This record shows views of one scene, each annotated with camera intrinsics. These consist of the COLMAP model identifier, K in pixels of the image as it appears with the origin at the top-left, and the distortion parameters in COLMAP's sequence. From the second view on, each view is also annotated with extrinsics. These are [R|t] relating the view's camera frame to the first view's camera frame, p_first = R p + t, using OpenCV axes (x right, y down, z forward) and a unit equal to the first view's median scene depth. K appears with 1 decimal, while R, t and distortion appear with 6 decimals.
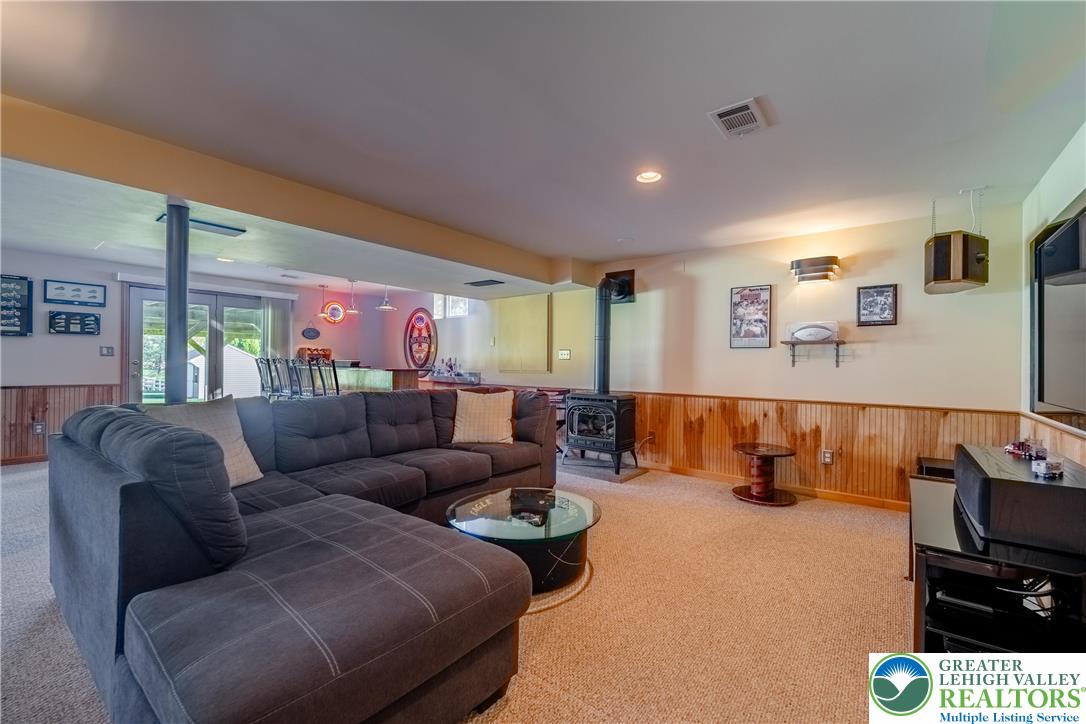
lens RADIAL K [[445.9, 0, 543.0], [0, 445.9, 362.0], [0, 0, 1]] dist [0.012607, -0.000029]
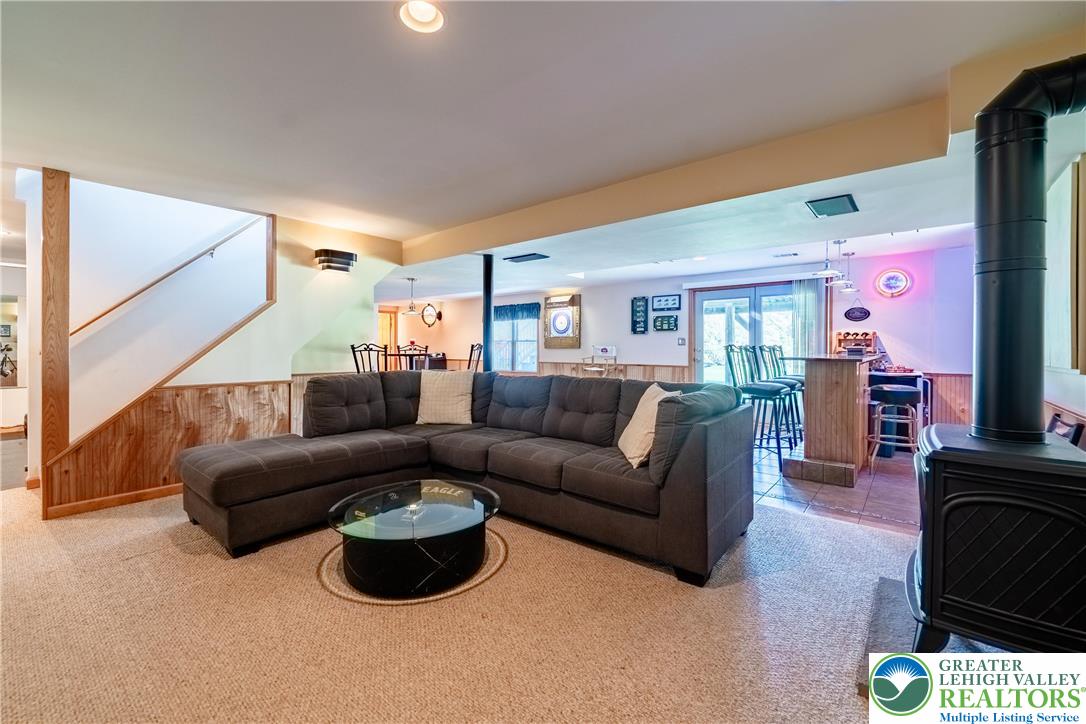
lens RADIAL K [[453.0, 0, 539.2], [0, 453.0, 349.8], [0, 0, 1]] dist [-0.000559, 0.000040]
pose [[-0.031511, -0.001360, -0.999502, 0.524106], [-0.000787, 0.999999, -0.001336, 0.003268], [0.999503, 0.000745, -0.031512, 0.753223]]
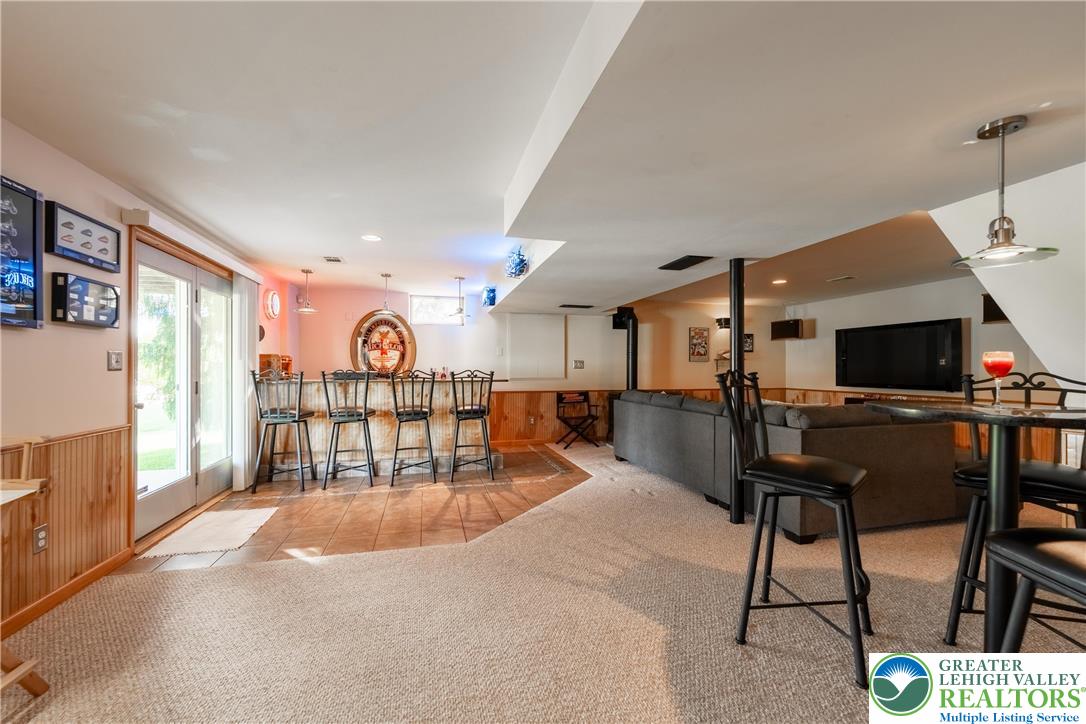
lens RADIAL K [[440.8, 0, 544.4], [0, 440.8, 365.5], [0, 0, 1]] dist [0.001548, 0.000334]
pose [[0.608529, -0.004697, 0.793518, -1.314032], [0.002751, 0.999989, 0.003810, -0.022773], [-0.793527, -0.000136, 0.608535, 0.393015]]
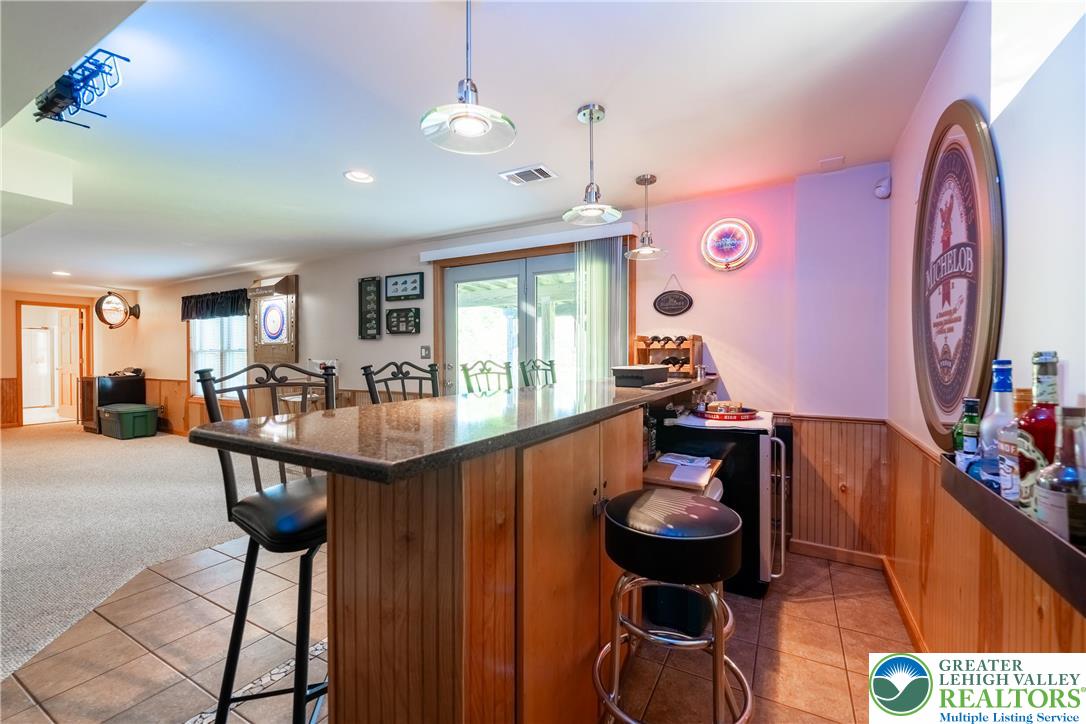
lens RADIAL K [[440.8, 0, 544.4], [0, 440.8, 365.5], [0, 0, 1]] dist [0.001548, 0.000334]
pose [[0.153855, 0.013031, -0.988008, -0.183458], [0.000621, 0.999912, 0.013284, -0.013966], [0.988093, -0.002657, 0.153833, 1.344528]]
